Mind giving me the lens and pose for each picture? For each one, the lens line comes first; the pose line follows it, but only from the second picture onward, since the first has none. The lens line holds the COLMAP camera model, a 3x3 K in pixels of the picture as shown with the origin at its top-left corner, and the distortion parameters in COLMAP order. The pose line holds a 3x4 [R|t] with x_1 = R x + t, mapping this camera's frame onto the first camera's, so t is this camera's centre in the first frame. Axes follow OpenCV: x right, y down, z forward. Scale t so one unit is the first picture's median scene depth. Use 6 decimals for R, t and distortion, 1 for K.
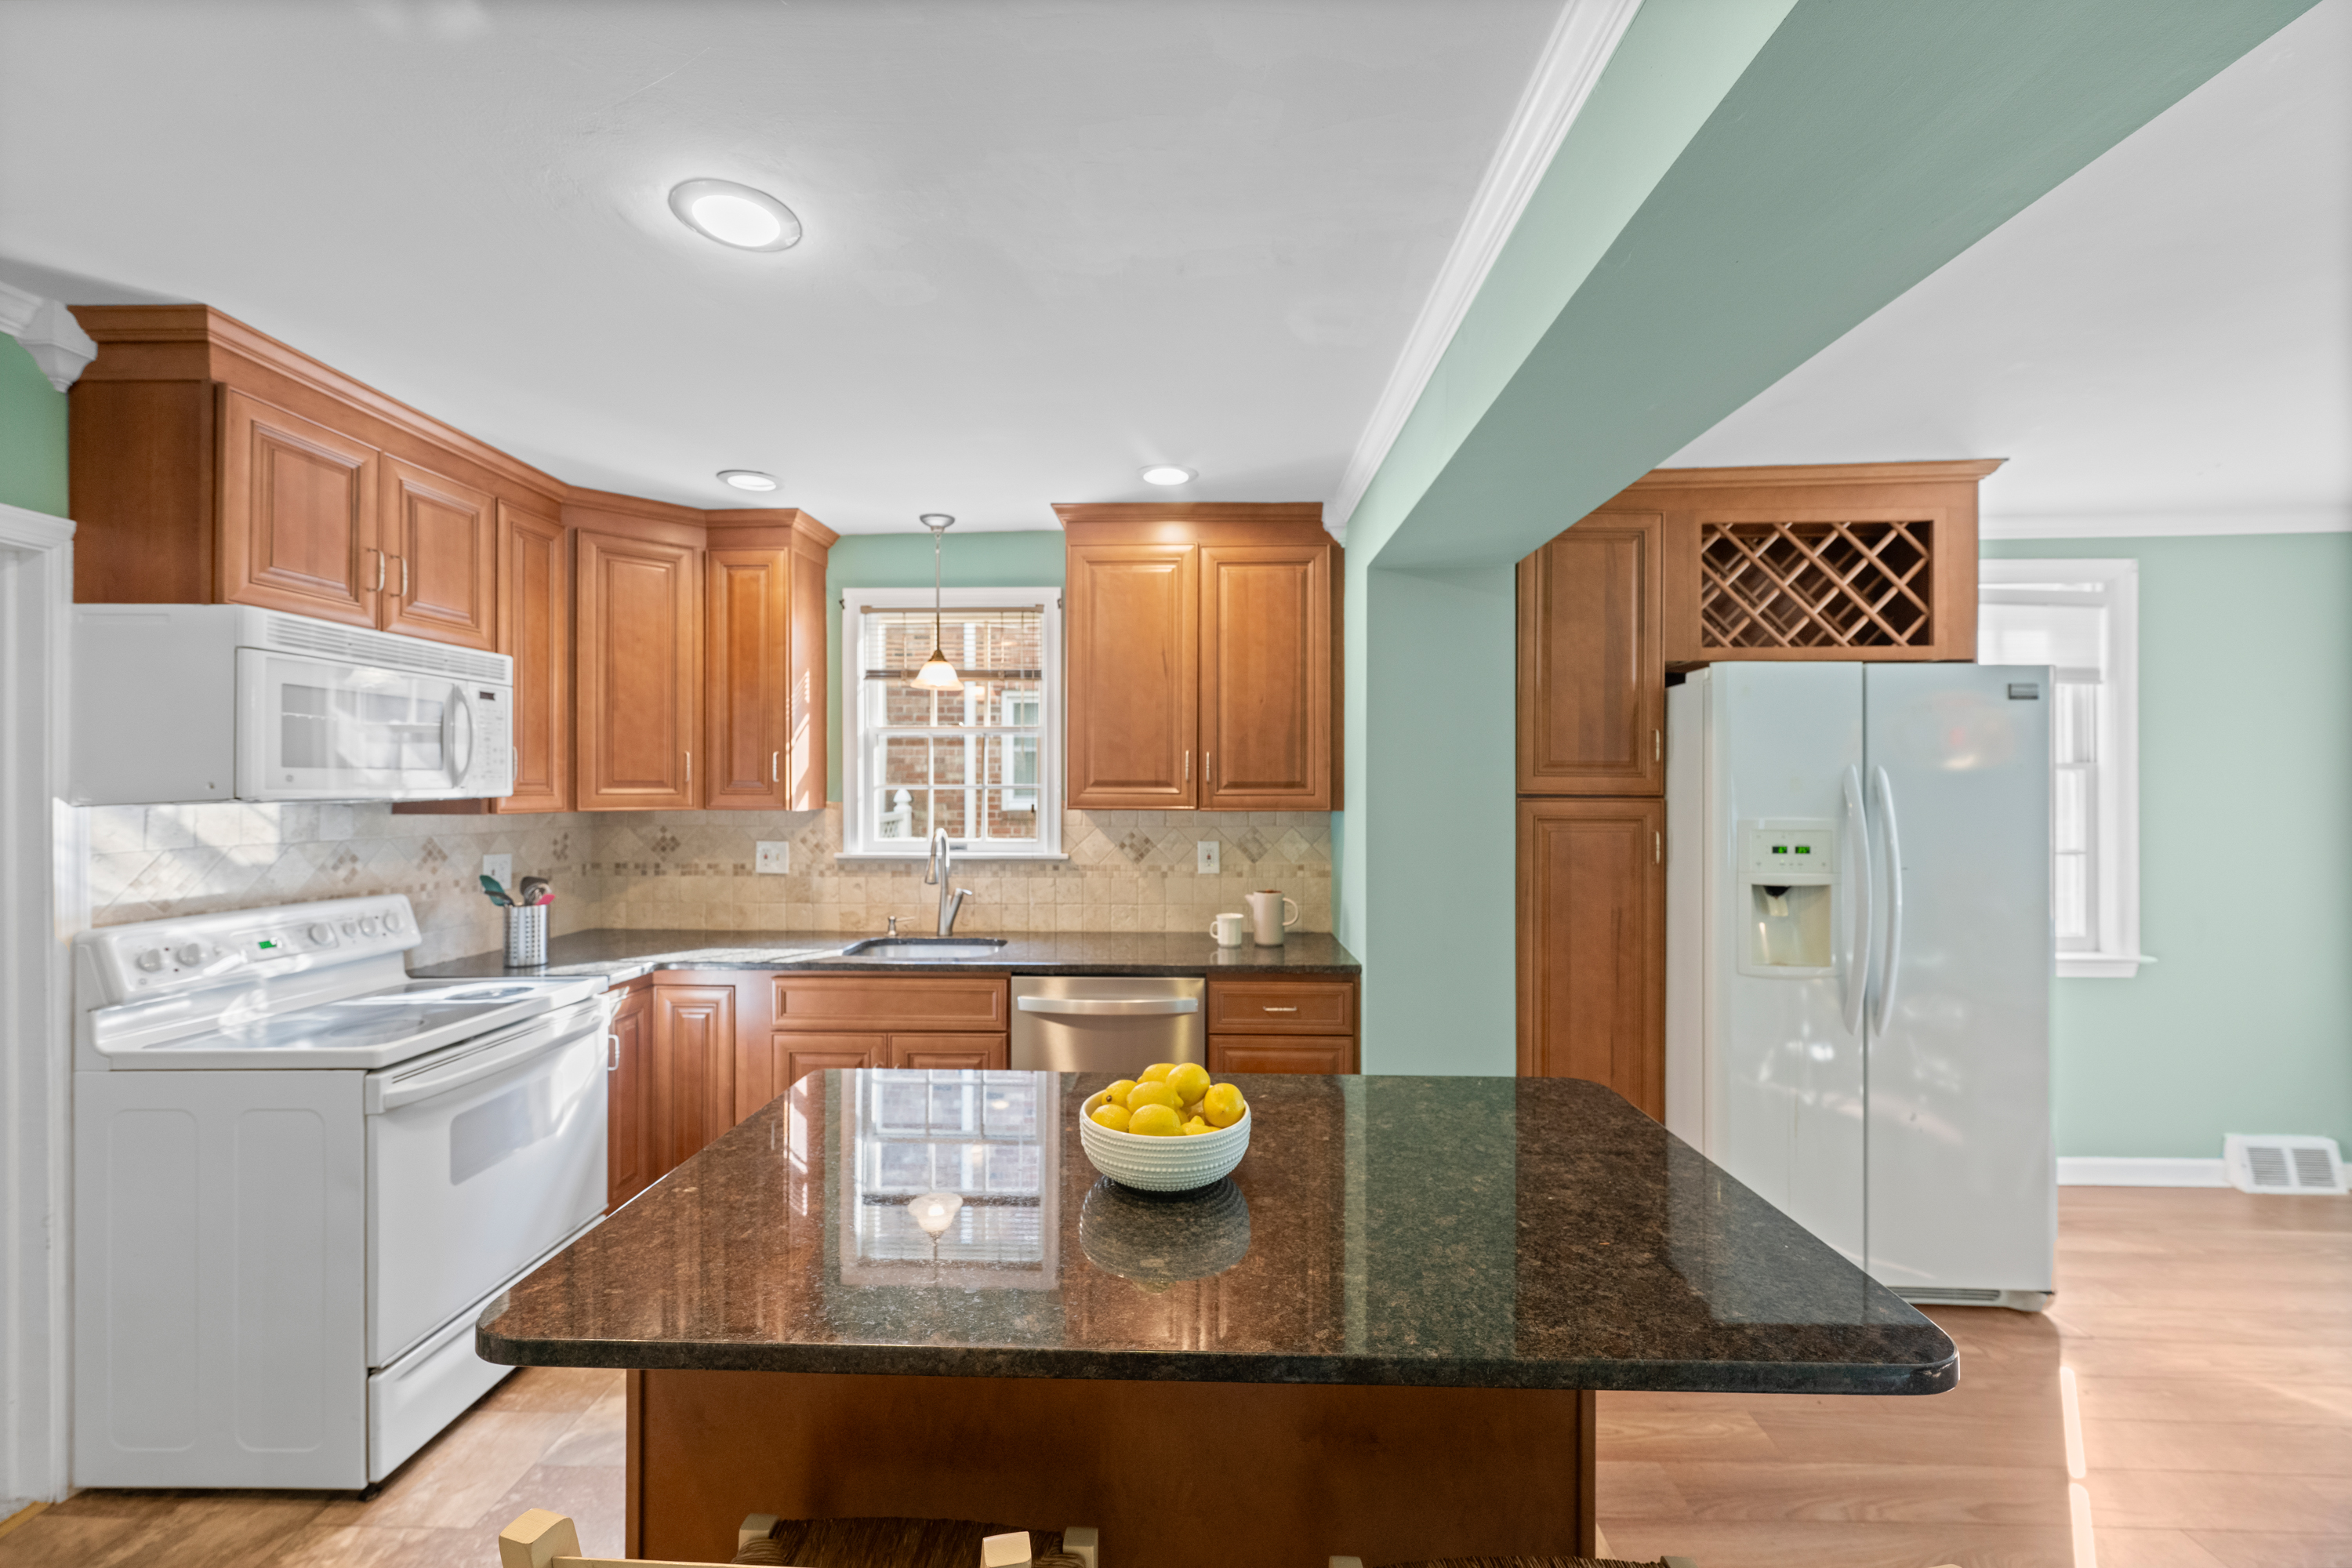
lens RADIAL K [[940.4, 0, 1176.0], [0, 940.4, 784.0], [0, 0, 1]] dist [0.003115, 0.000137]
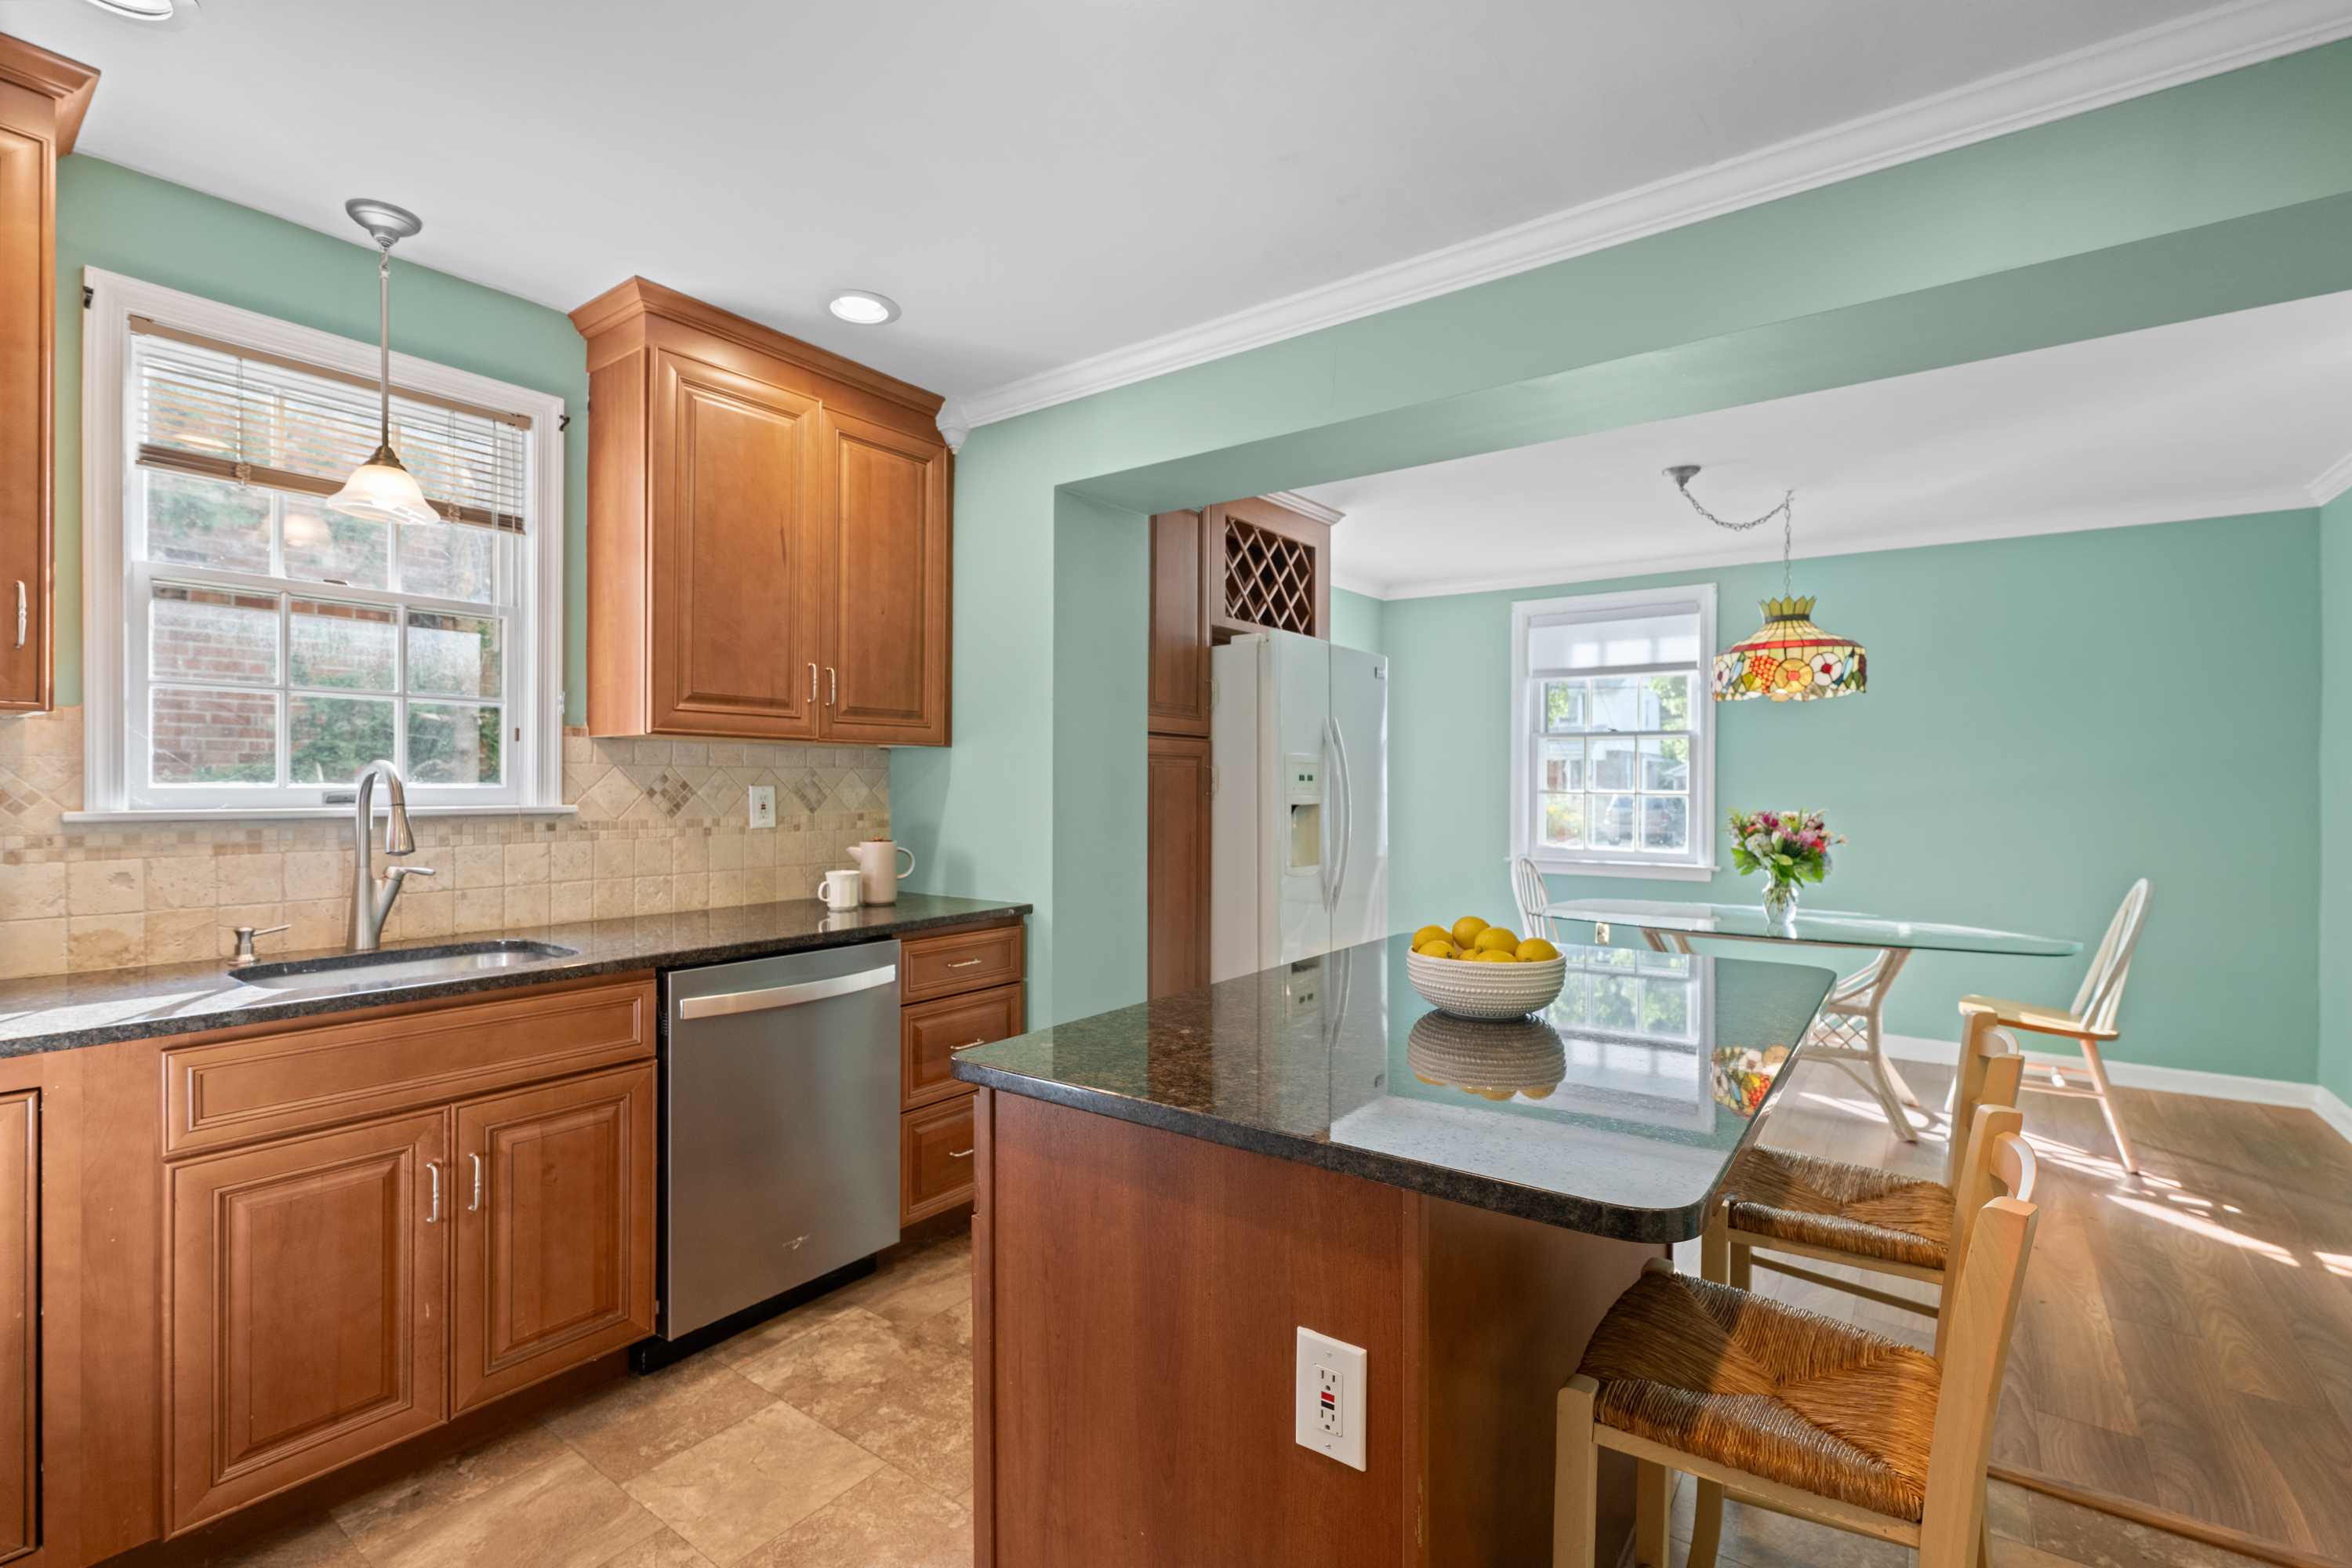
lens RADIAL K [[1056.2, 0, 1176.0], [0, 1056.2, 784.0], [0, 0, 1]] dist [0.009407, -0.000222]
pose [[0.570271, 0.000323, 0.821457, -0.539271], [-0.005312, 0.999980, 0.003294, 0.060608], [-0.821440, -0.006242, 0.570261, 0.249107]]
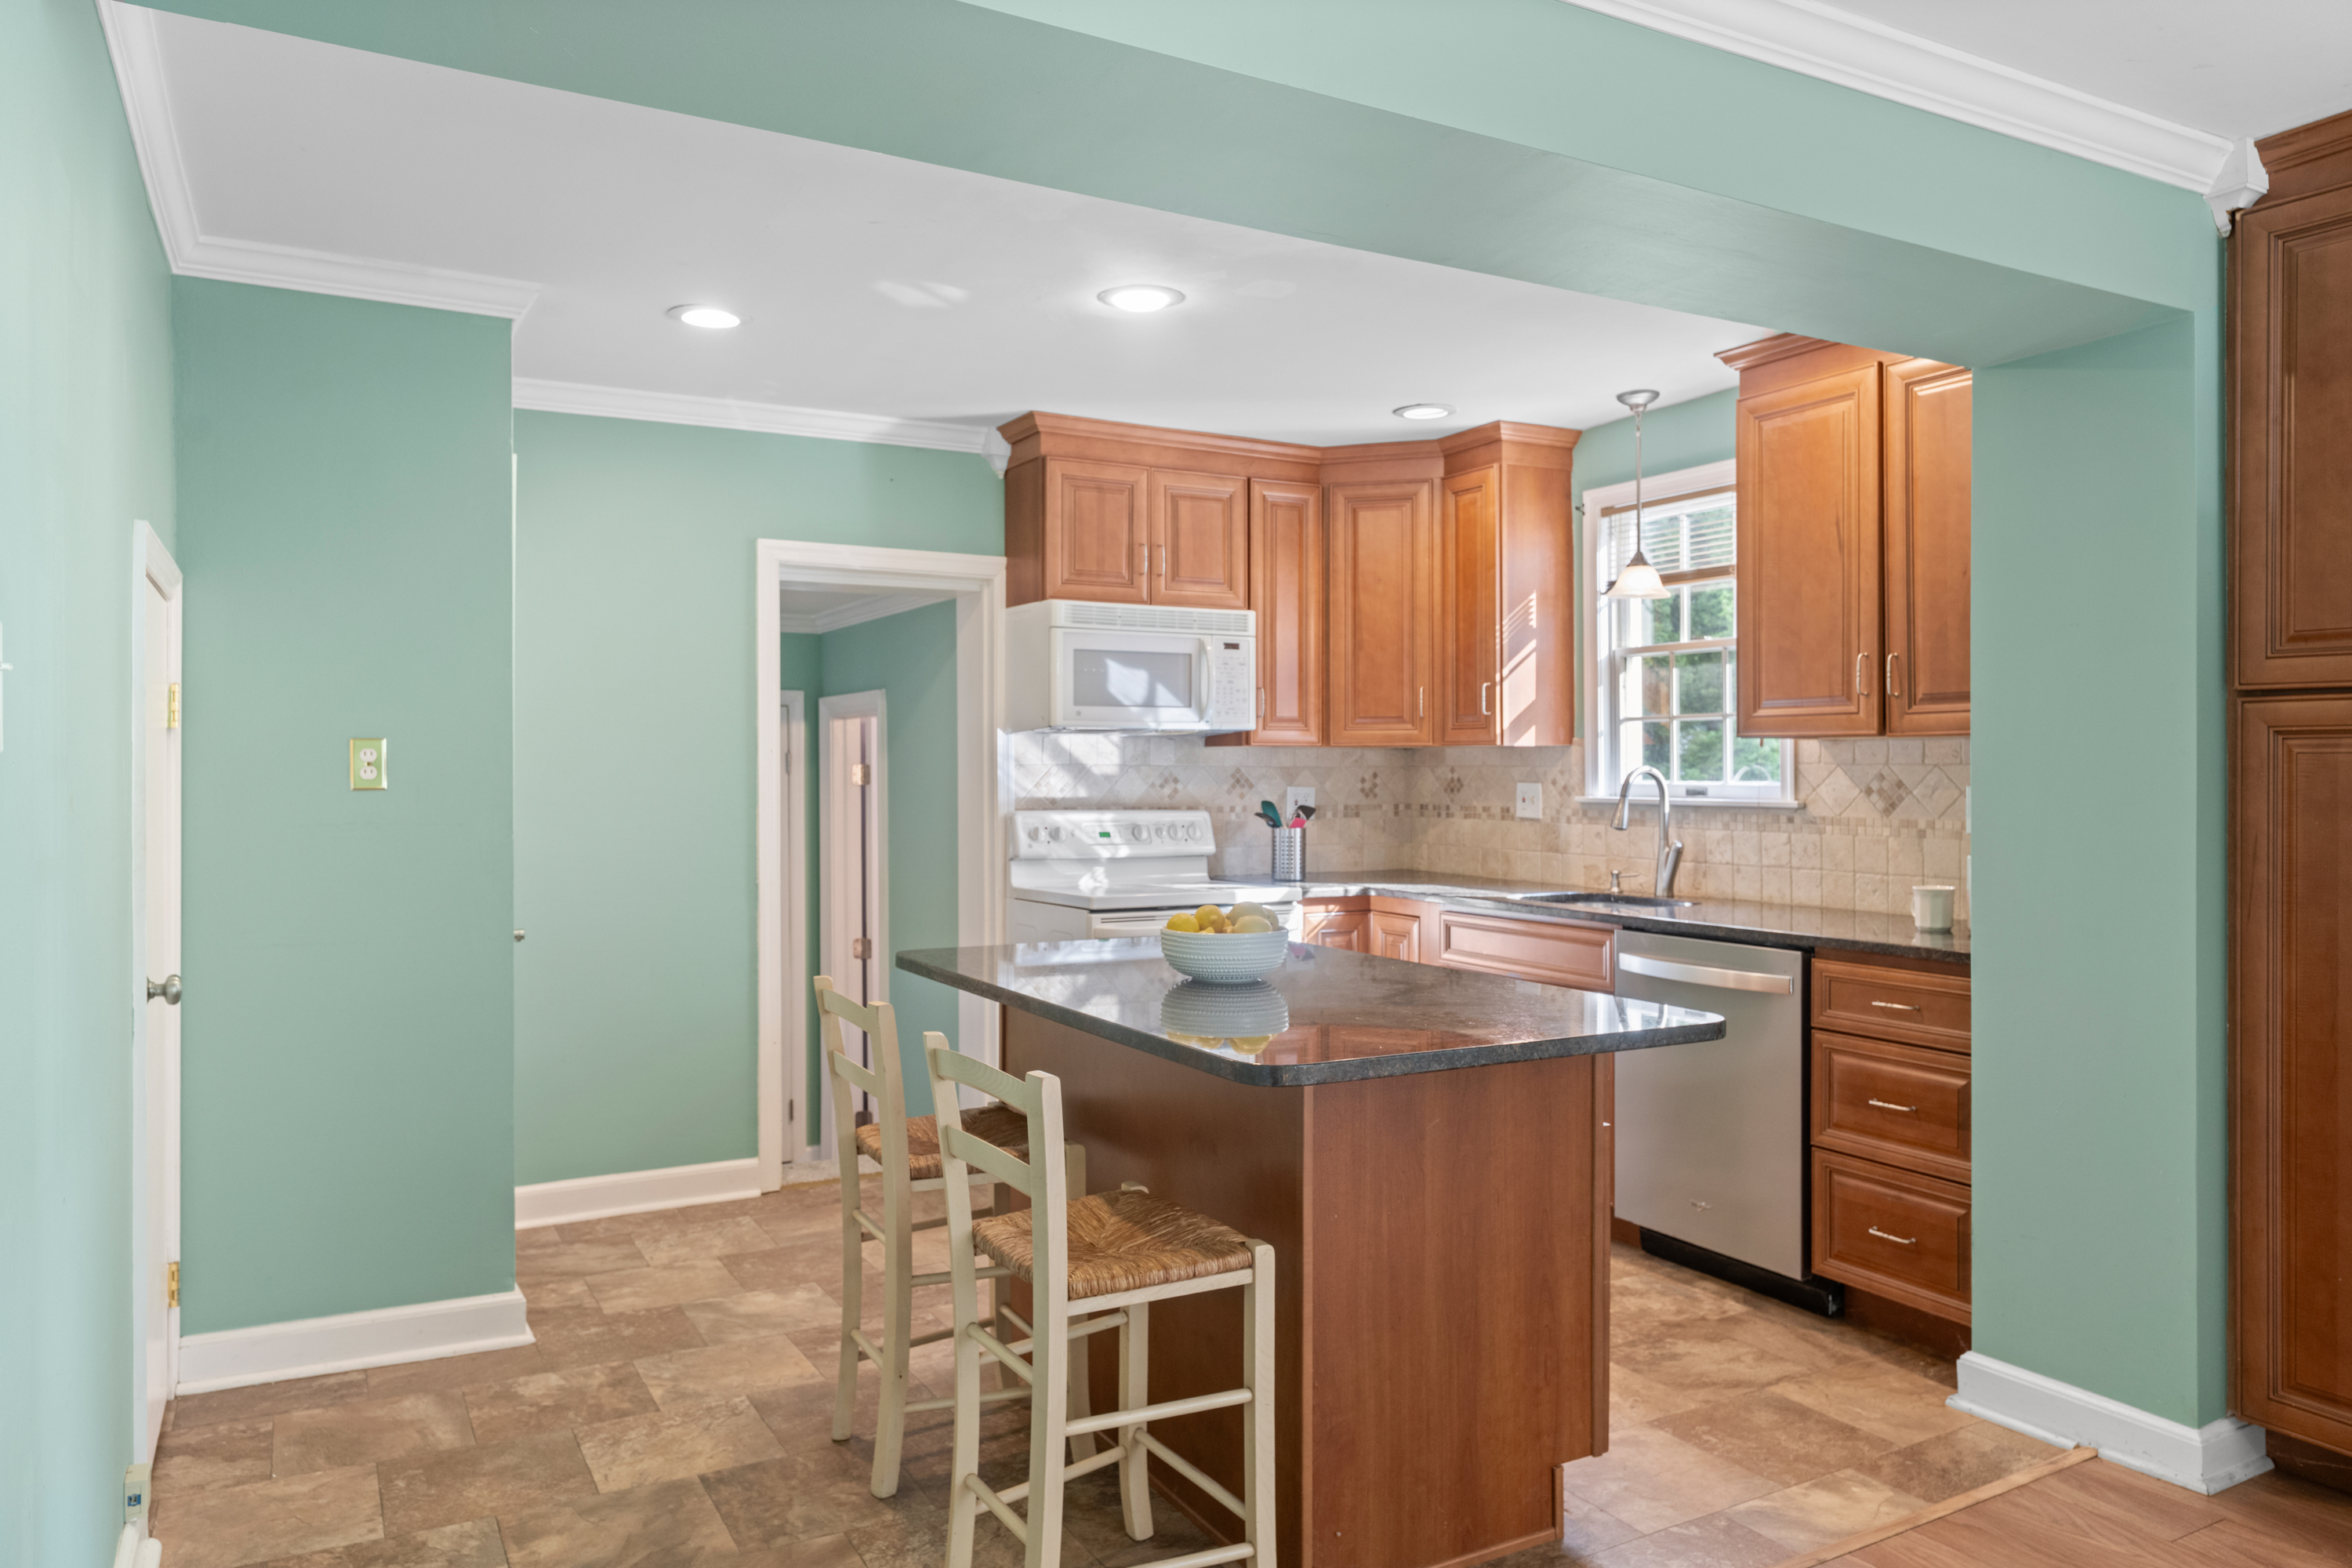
lens RADIAL K [[1587.9, 0, 1166.2], [0, 1587.9, 770.3], [0, 0, 1]] dist [-0.001499, -0.001419]
pose [[0.502978, -0.001288, -0.864298, 0.800029], [0.003916, 0.999992, 0.000788, 0.051727], [0.864291, -0.003781, 0.502979, -0.078874]]
